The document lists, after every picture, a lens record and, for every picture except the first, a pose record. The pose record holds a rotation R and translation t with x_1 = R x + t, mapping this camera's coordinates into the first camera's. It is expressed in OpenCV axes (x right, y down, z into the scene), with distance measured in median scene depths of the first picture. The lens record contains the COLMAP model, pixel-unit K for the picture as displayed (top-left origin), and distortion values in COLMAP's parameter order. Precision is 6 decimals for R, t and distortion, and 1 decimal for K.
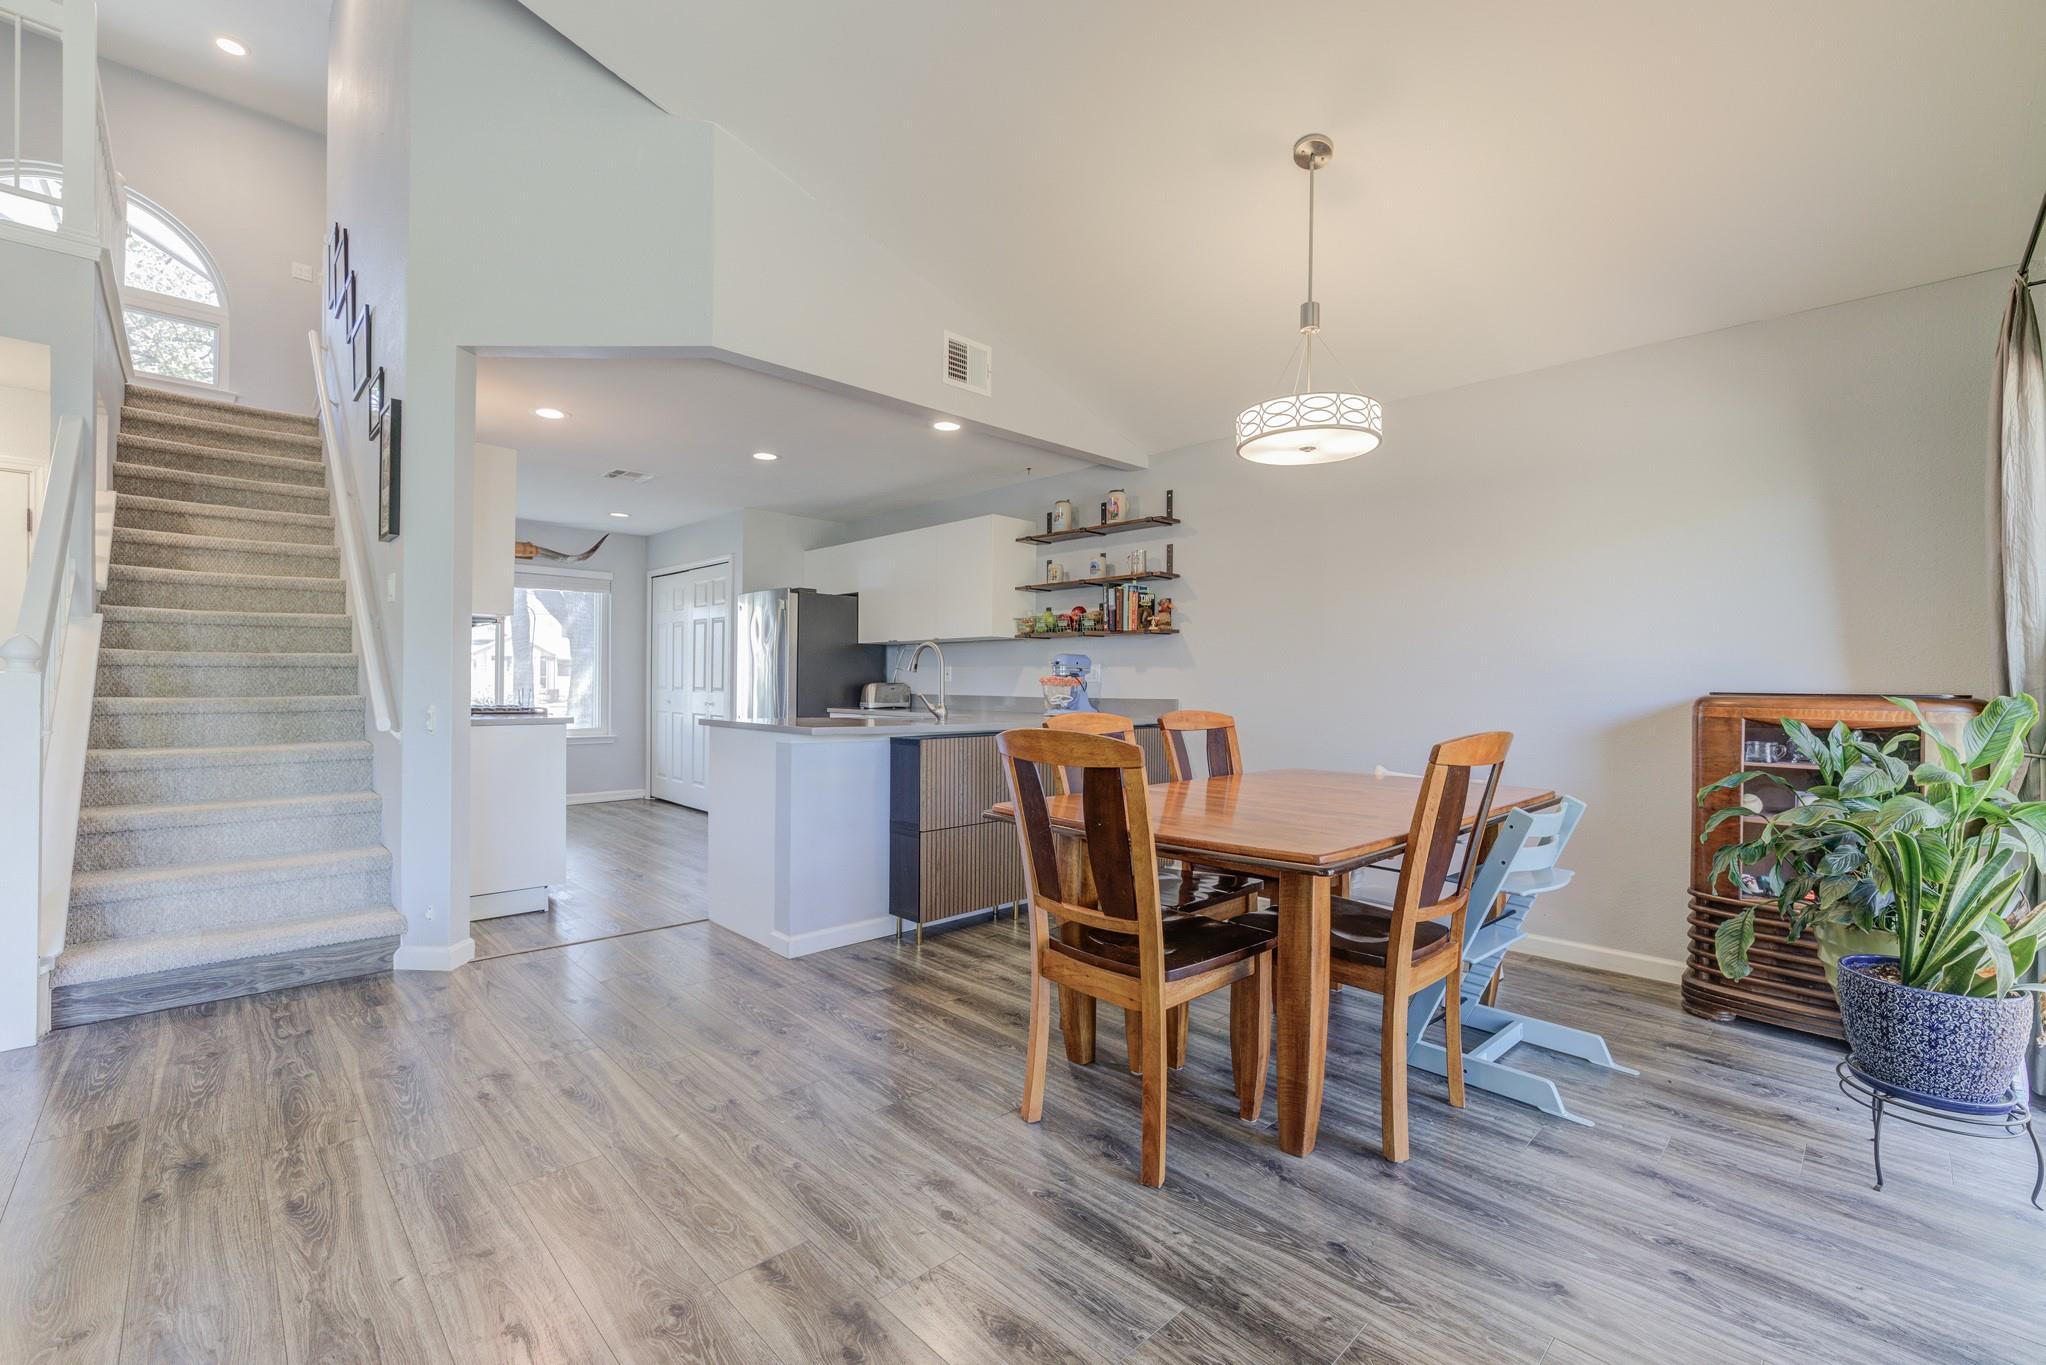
lens RADIAL K [[879.9, 0, 1022.2], [0, 879.9, 679.7], [0, 0, 1]] dist [-0.038204, 0.012705]
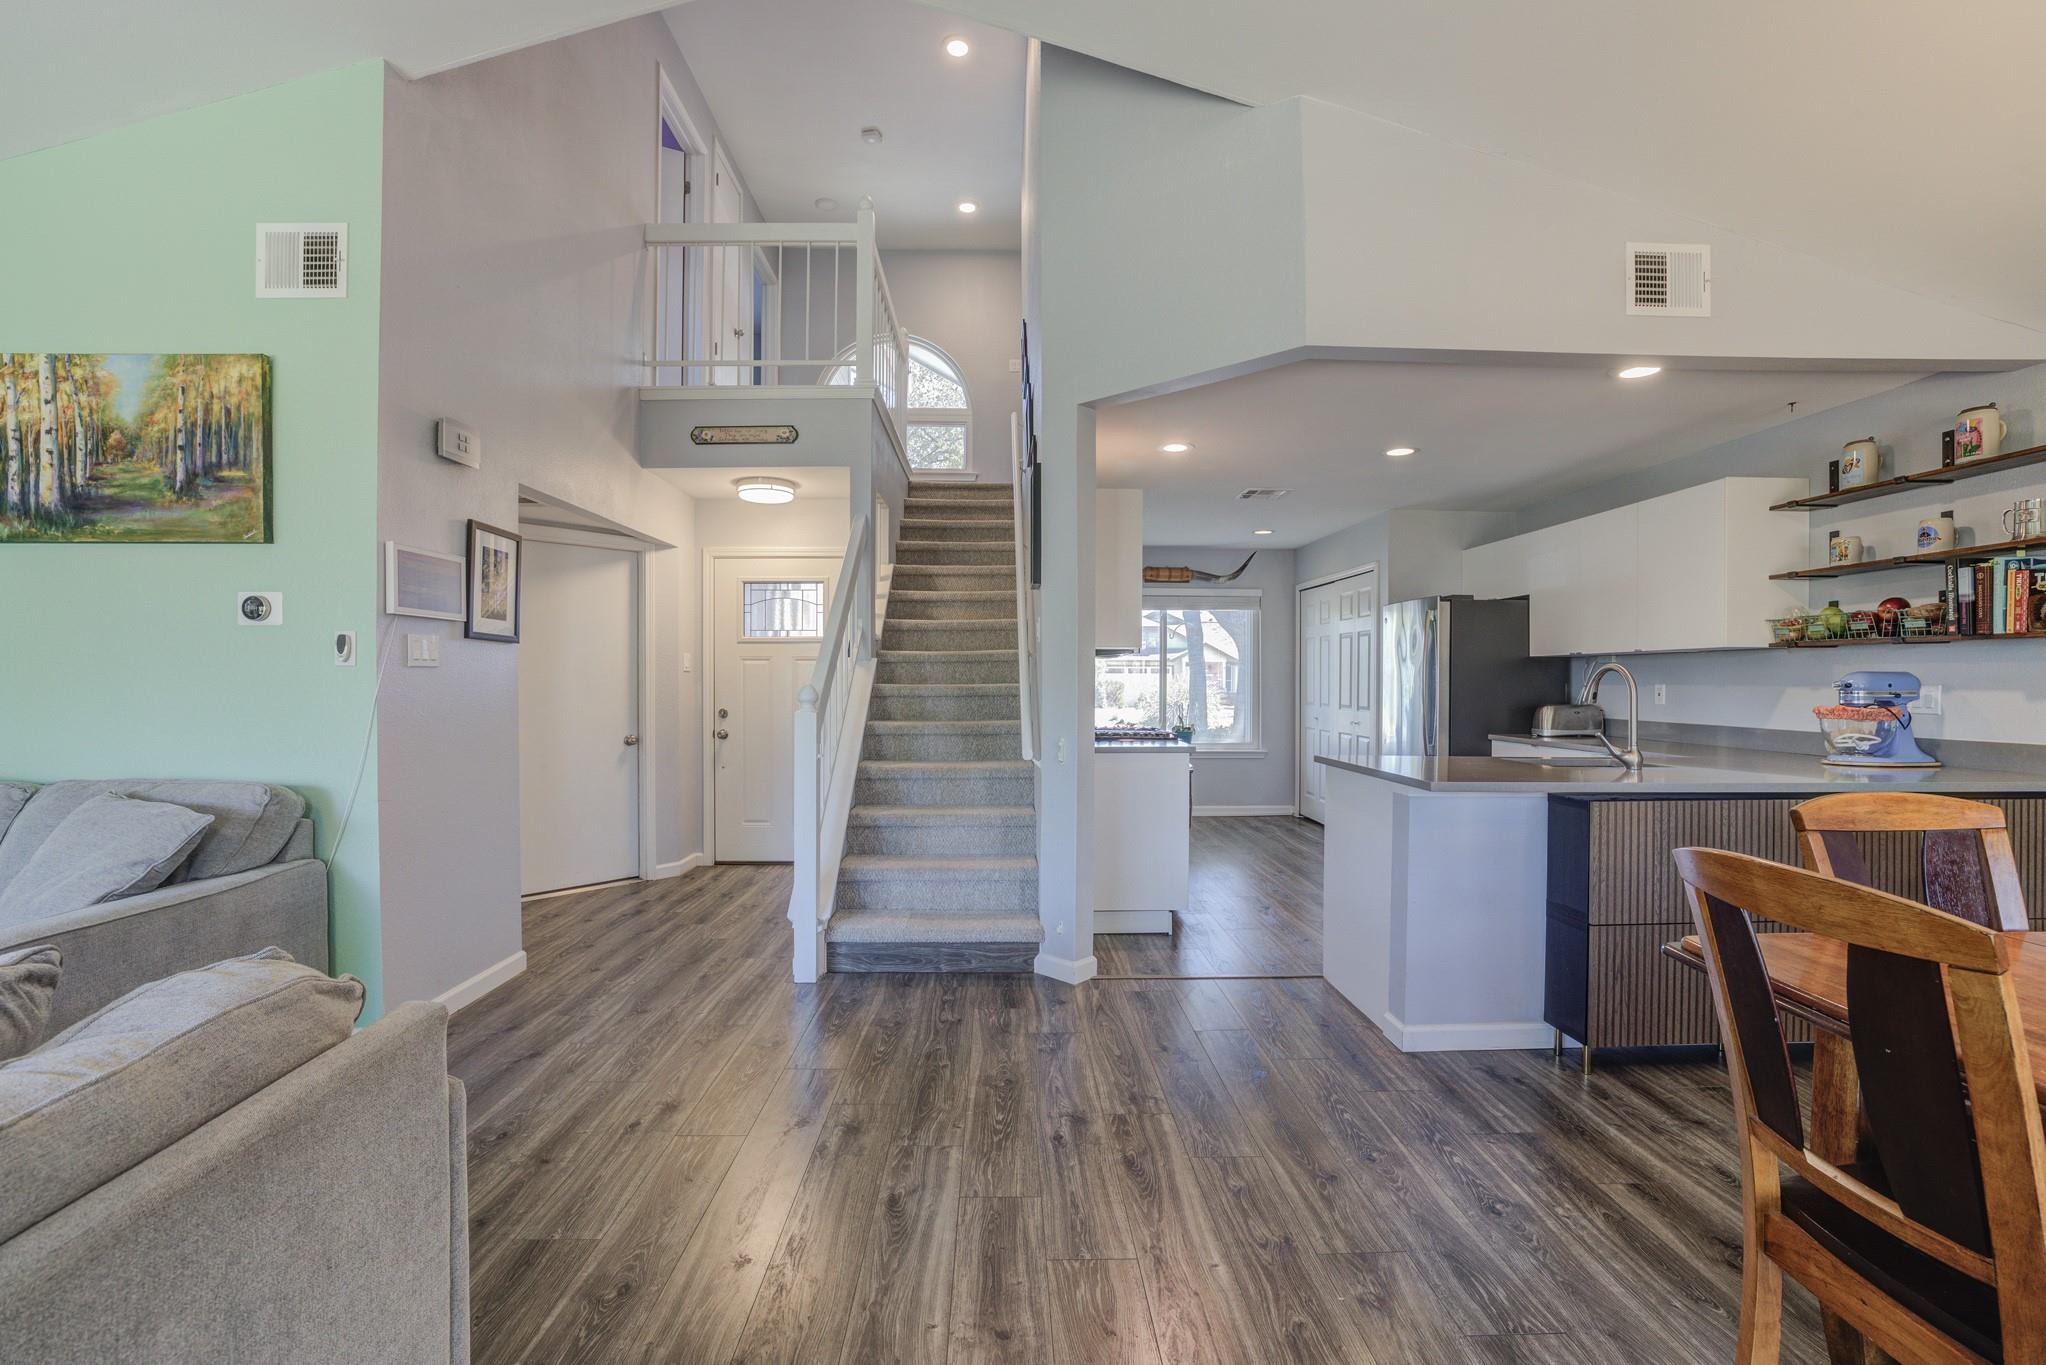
lens RADIAL K [[879.9, 0, 1021.3], [0, 879.9, 682.5], [0, 0, 1]] dist [-0.038204, 0.012705]
pose [[0.734013, -0.003279, -0.679127, 0.025047], [0.006362, 0.999978, 0.002048, -0.031254], [0.679105, -0.005824, 0.734018, 0.109168]]
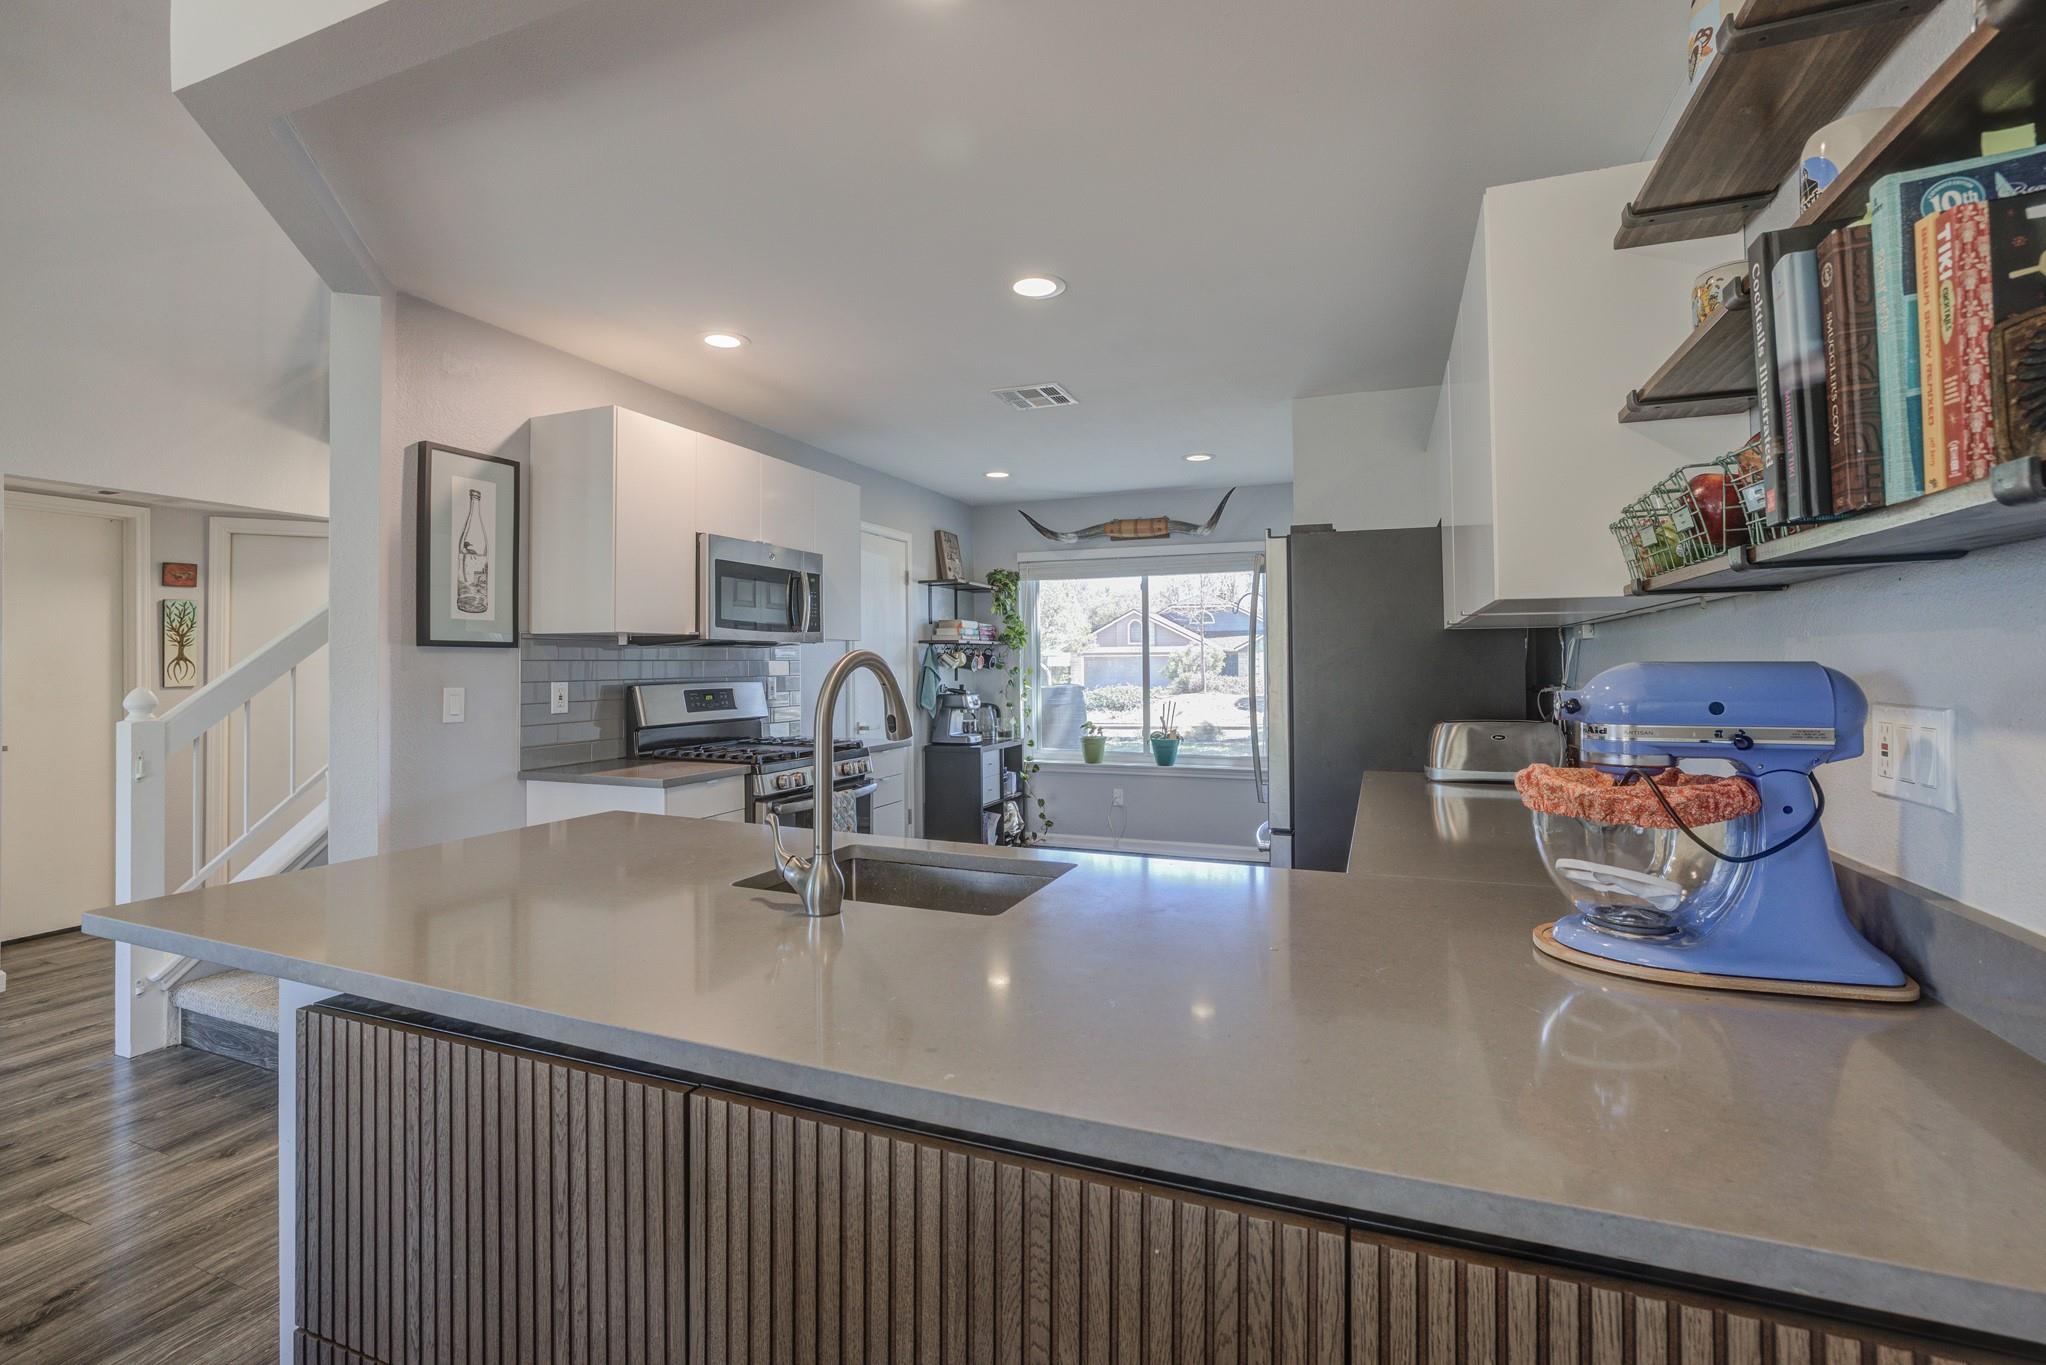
lens RADIAL K [[879.9, 0, 1013.6], [0, 879.9, 637.1], [0, 0, 1]] dist [-0.038204, 0.012705]
pose [[0.386903, -0.040455, -0.921233, 0.214306], [0.019398, 0.999173, -0.035731, -0.036436], [0.921916, -0.004046, 0.387368, 0.926381]]
